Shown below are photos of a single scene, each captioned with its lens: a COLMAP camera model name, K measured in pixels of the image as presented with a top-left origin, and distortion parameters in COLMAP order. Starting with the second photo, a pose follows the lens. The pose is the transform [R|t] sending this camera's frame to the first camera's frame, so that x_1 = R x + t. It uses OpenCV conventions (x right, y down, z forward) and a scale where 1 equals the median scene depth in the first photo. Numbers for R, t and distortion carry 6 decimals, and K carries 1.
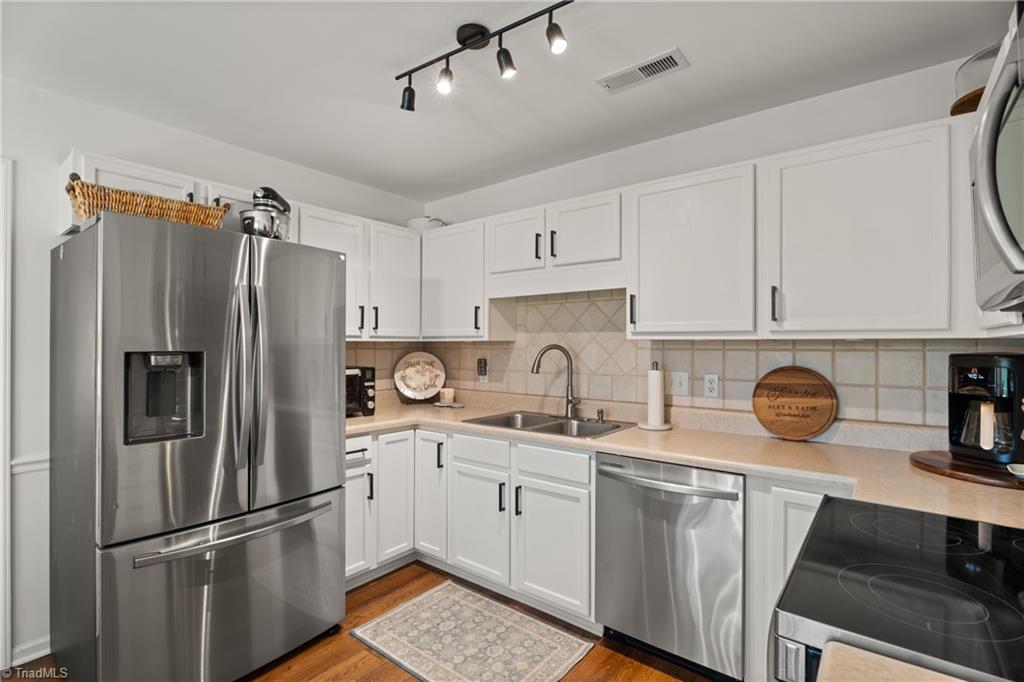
lens RADIAL K [[478.5, 0, 513.4], [0, 478.5, 343.1], [0, 0, 1]] dist [0.000156, 0.000112]
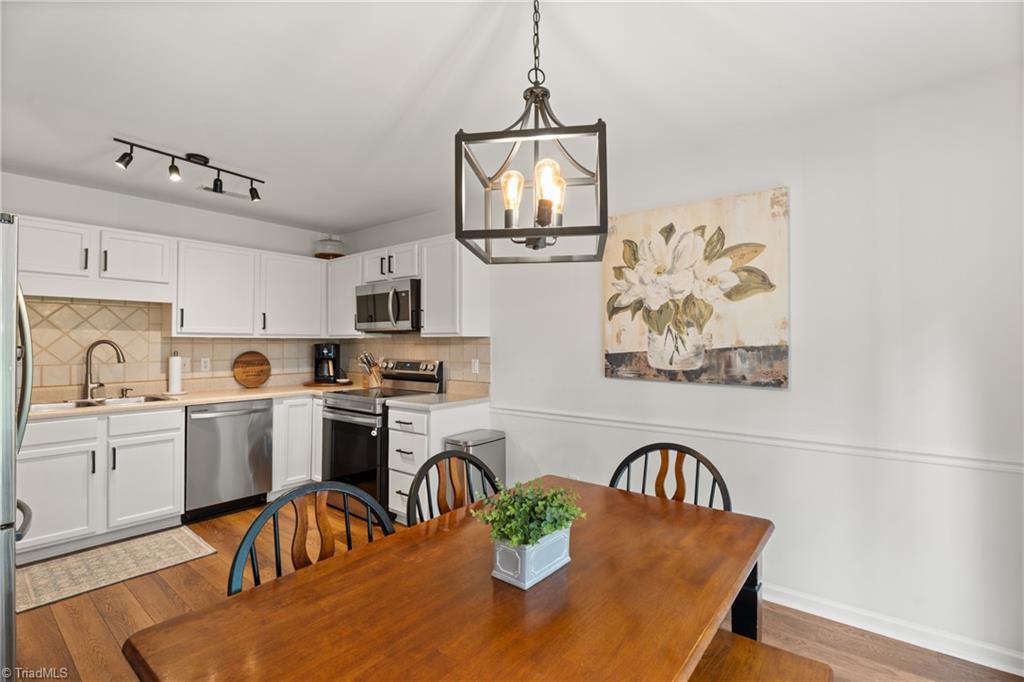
lens RADIAL K [[453.8, 0, 512.0], [0, 453.8, 340.7], [0, 0, 1]] dist [-0.010193, 0.000427]
pose [[-0.001843, 0.004706, 0.999987, -1.268197], [-0.001415, 0.999988, -0.004708, 0.010572], [-0.999997, -0.001424, -0.001837, -0.089351]]
